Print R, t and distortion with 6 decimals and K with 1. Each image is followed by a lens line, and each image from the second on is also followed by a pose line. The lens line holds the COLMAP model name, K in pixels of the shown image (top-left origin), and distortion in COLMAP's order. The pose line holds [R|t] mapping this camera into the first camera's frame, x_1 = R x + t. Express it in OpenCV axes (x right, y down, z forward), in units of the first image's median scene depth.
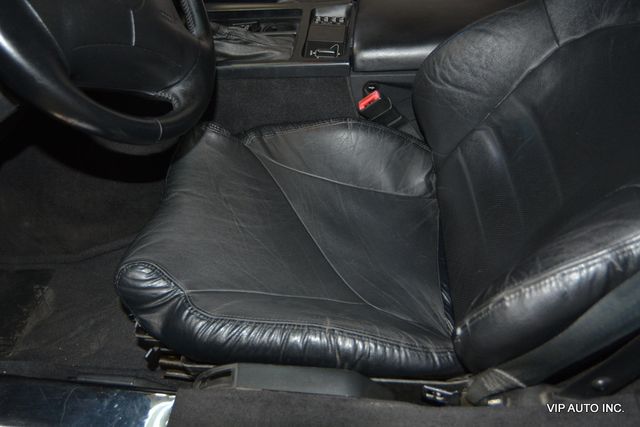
lens RADIAL K [[544.0, 0, 320.0], [0, 544.0, 213.5], [0, 0, 1]] dist [-0.008449, 0.012602]
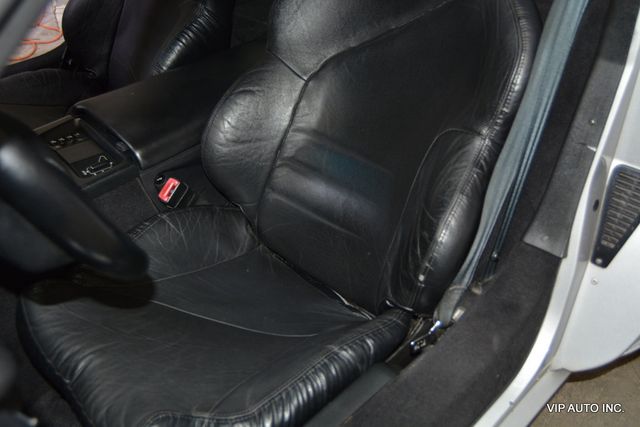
lens RADIAL K [[627.8, 0, 320.0], [0, 627.8, 213.5], [0, 0, 1]] dist [-0.004160, 0.003709]
pose [[0.590073, -0.399858, 0.701376, -0.615845], [0.529559, 0.847439, 0.037606, -0.069737], [-0.609410, 0.349230, 0.711799, 0.015042]]
